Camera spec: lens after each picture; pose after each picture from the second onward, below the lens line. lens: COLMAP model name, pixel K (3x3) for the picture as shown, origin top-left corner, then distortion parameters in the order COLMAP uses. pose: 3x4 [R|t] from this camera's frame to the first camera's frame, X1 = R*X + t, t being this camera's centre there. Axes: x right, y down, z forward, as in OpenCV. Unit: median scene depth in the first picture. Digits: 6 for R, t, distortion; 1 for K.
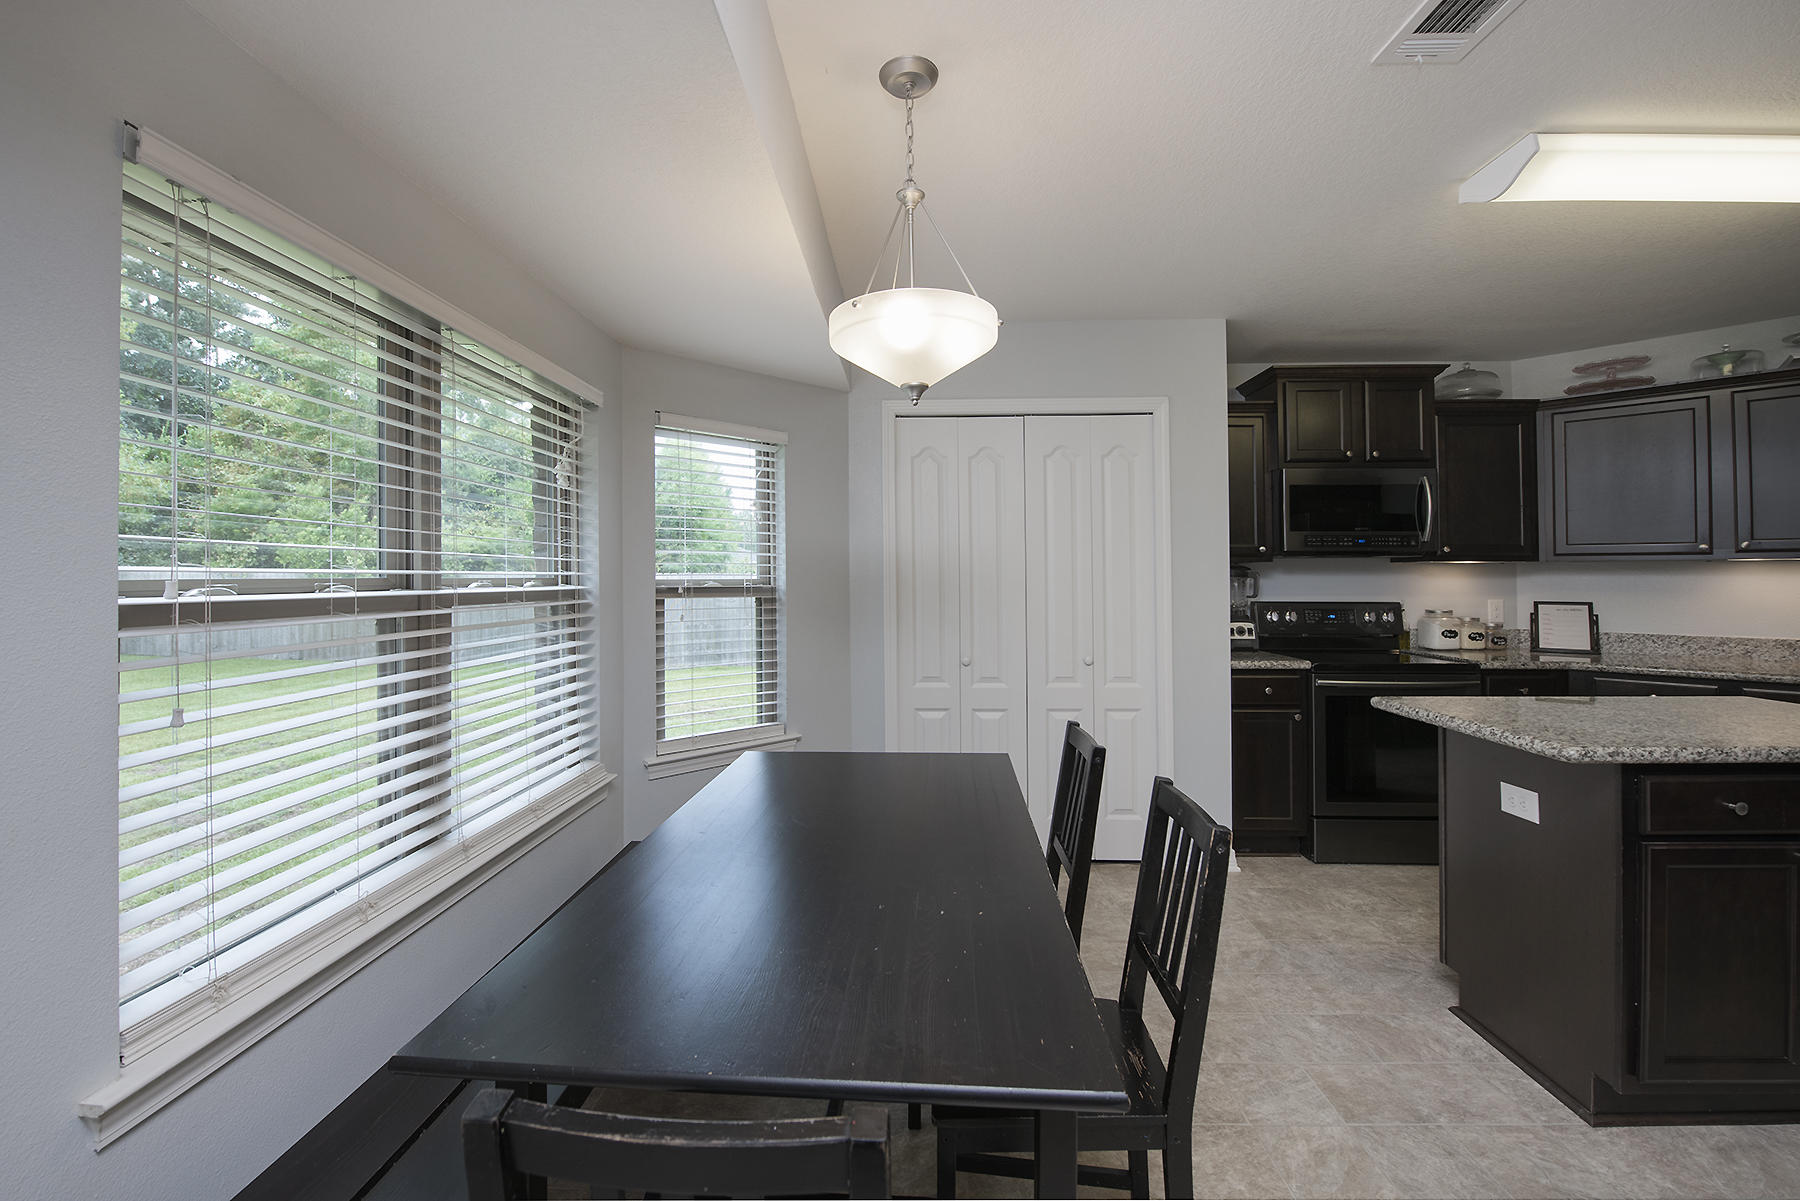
lens RADIAL K [[748.2, 0, 842.0], [0, 748.2, 558.0], [0, 0, 1]] dist [-0.026992, -0.000382]
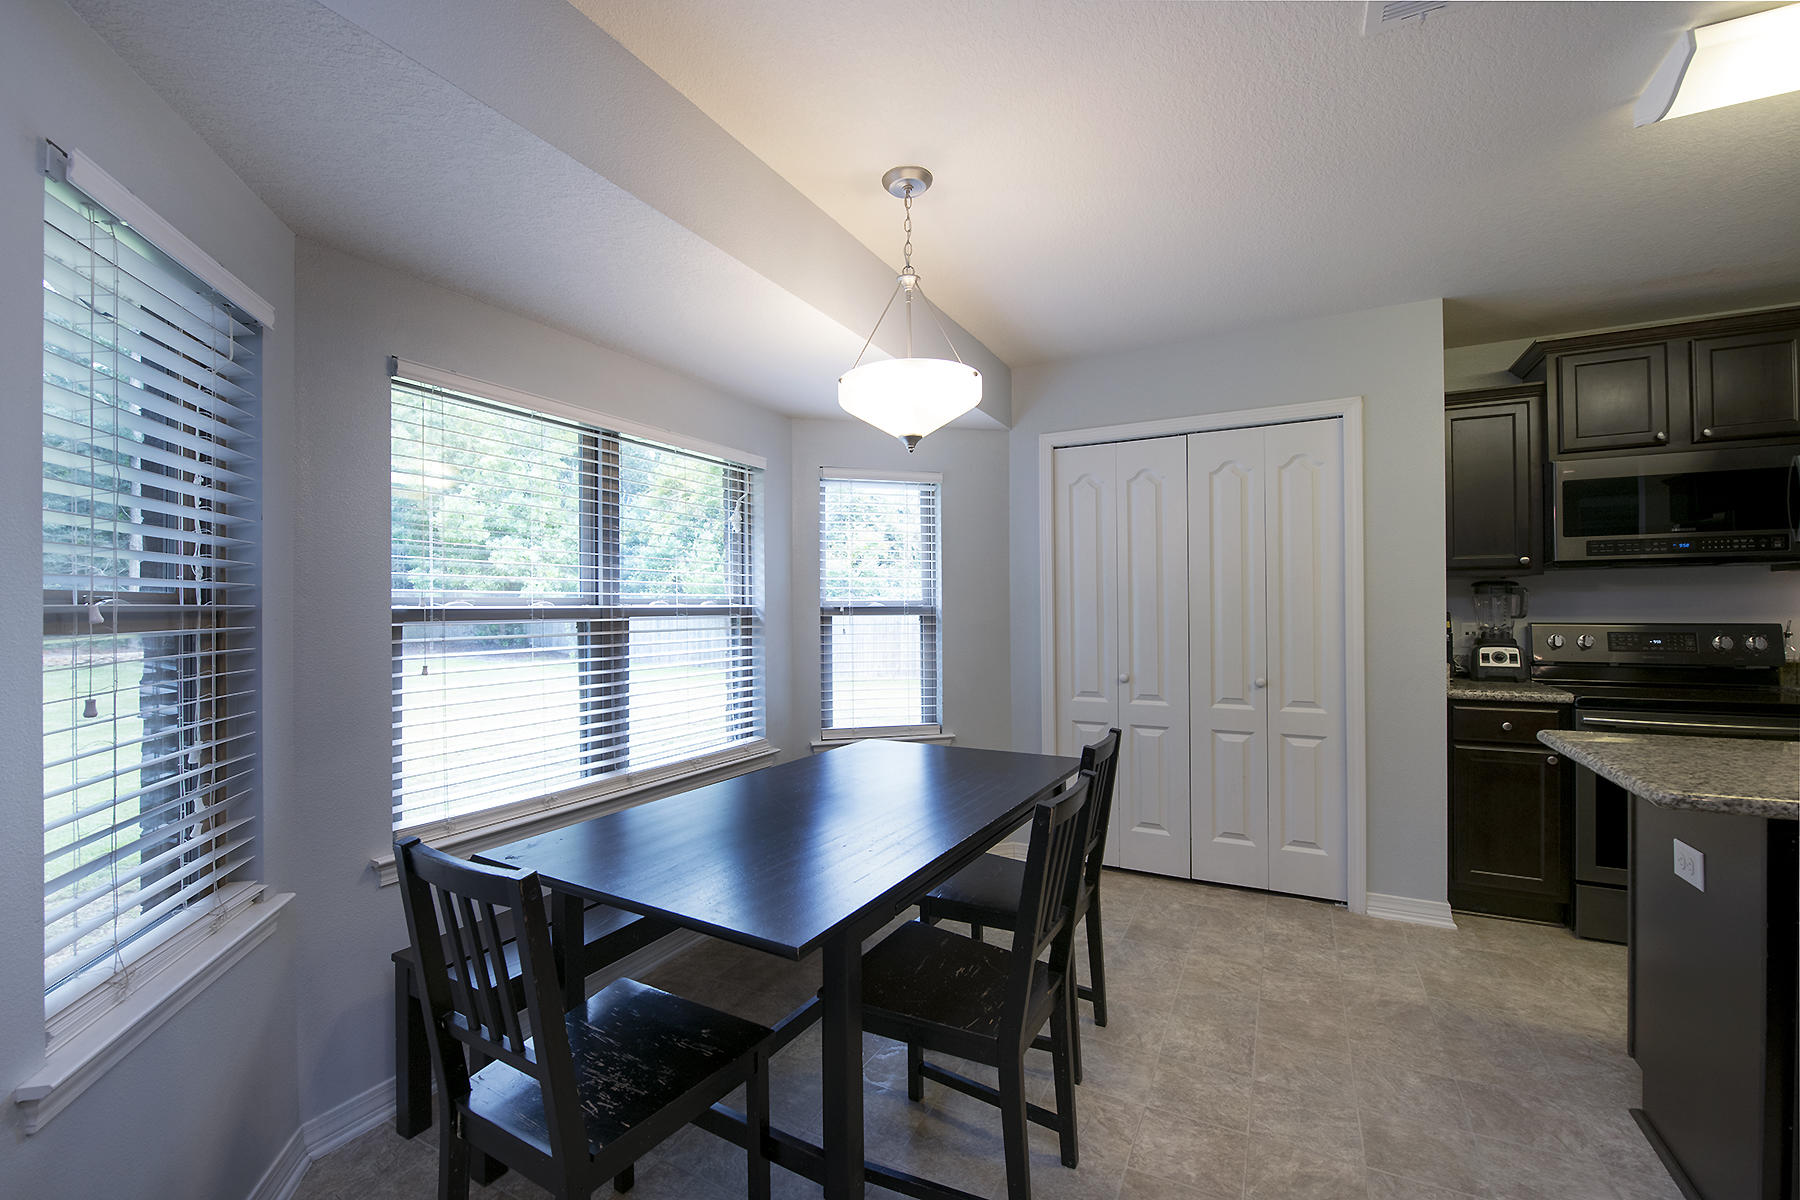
lens RADIAL K [[732.7, 0, 885.8], [0, 732.7, 593.8], [0, 0, 1]] dist [-0.006332, -0.000086]
pose [[0.905972, -0.015066, -0.423070, 0.305576], [0.017824, 0.999838, 0.002564, 0.013189], [0.422963, -0.009864, 0.906093, -0.062820]]
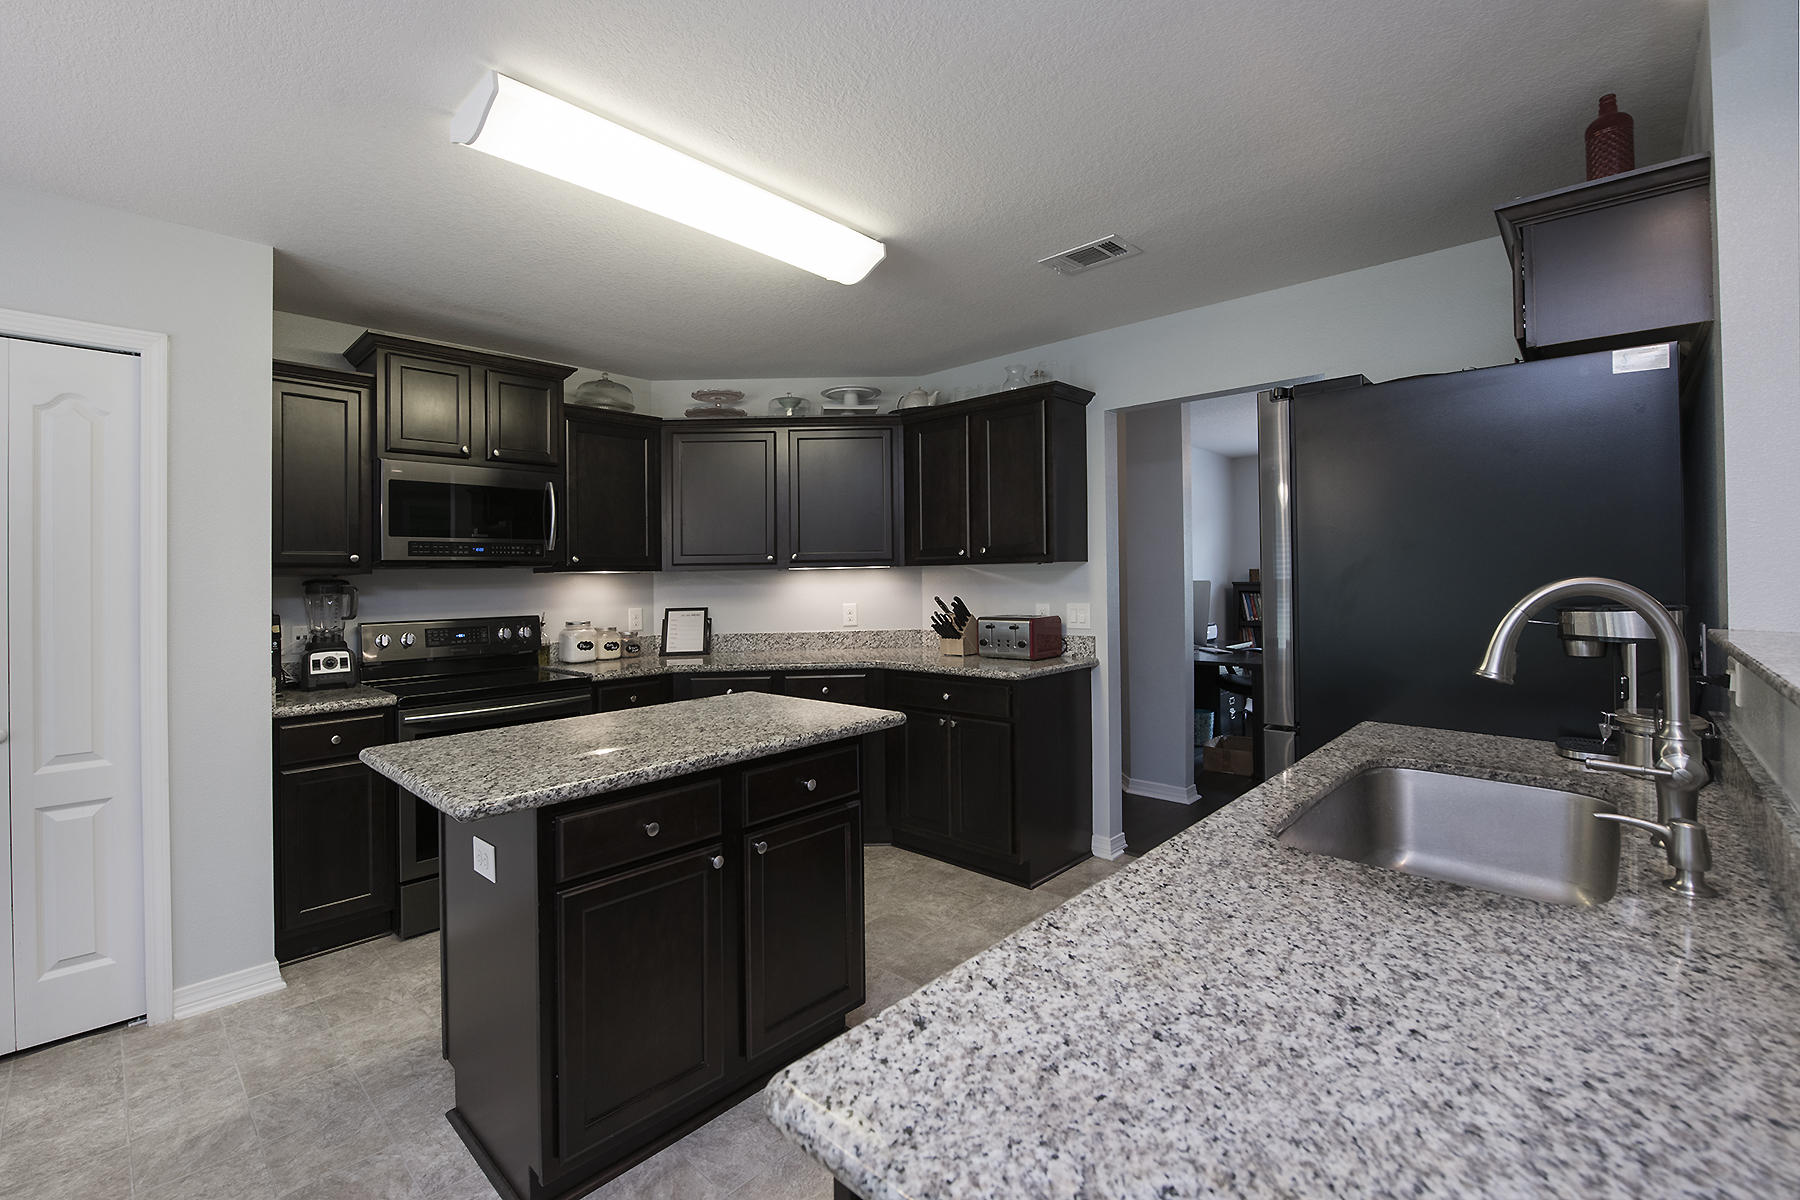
lens RADIAL K [[762.3, 0, 892.8], [0, 762.3, 568.9], [0, 0, 1]] dist [-0.044107, -0.000452]
pose [[0.631291, -0.005221, 0.775529, 0.365618], [0.003245, 0.999986, 0.004091, -0.001848], [-0.775540, -0.000067, 0.631299, 0.056473]]
